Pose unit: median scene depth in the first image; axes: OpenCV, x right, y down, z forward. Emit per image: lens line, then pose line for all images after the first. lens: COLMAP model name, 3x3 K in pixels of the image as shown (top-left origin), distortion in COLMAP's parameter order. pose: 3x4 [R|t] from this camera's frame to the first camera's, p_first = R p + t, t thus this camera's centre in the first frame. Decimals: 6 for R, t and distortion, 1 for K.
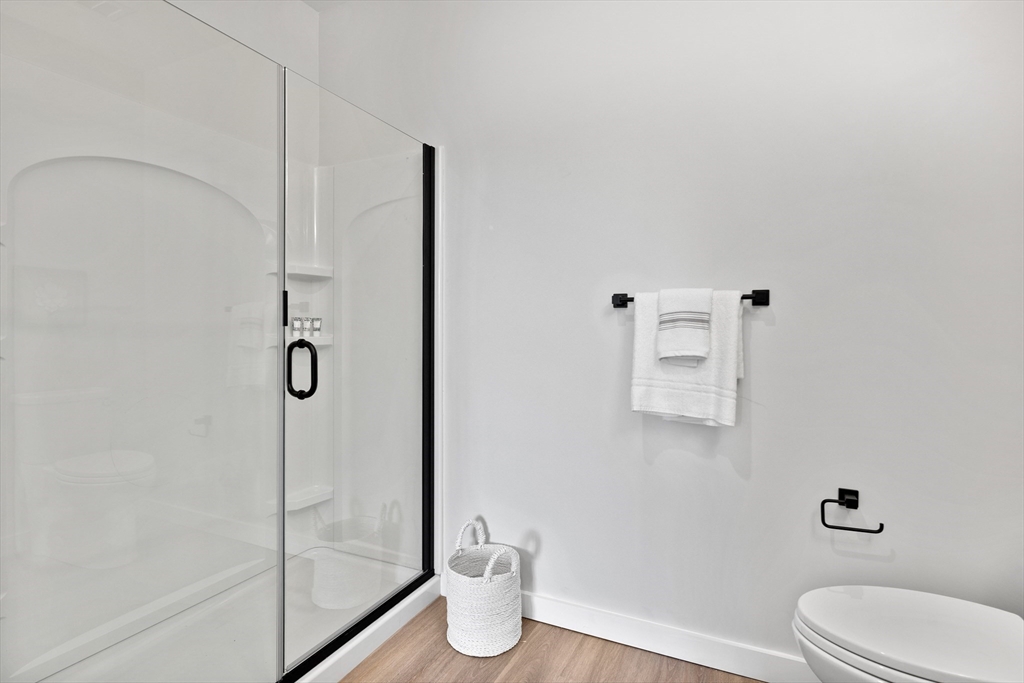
lens RADIAL K [[504.4, 0, 513.1], [0, 504.4, 332.6], [0, 0, 1]] dist [0.001852, 0.000194]
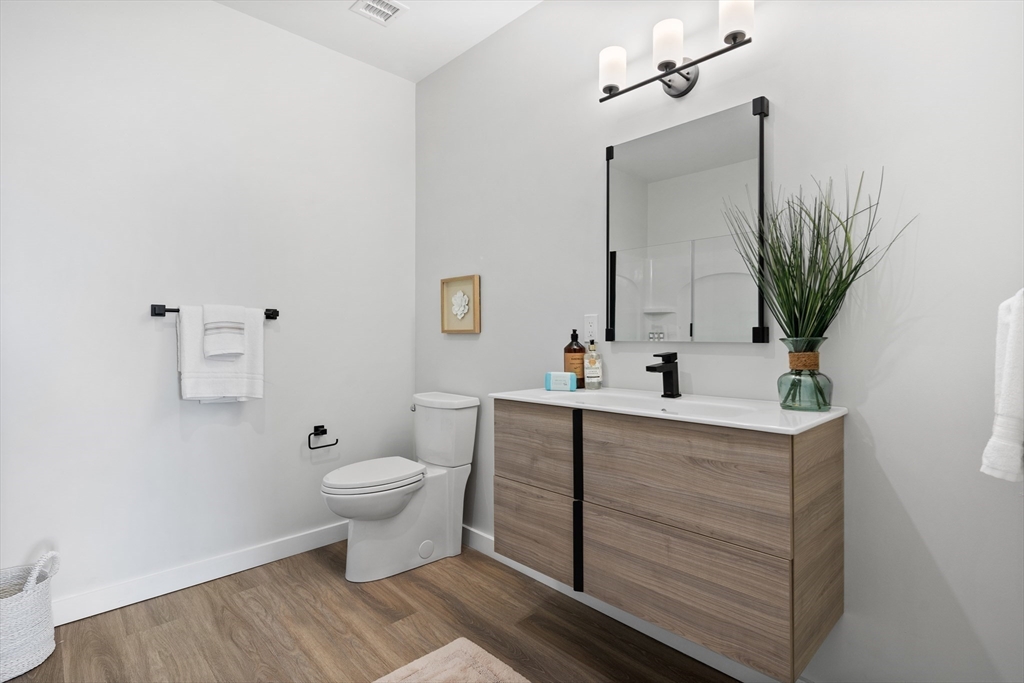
lens RADIAL K [[504.4, 0, 513.1], [0, 504.4, 332.6], [0, 0, 1]] dist [0.001852, 0.000194]
pose [[0.355956, 0.005813, 0.934485, -0.682259], [0.006199, 0.999944, -0.008581, 0.005398], [-0.934482, 0.008847, 0.355900, -0.239969]]
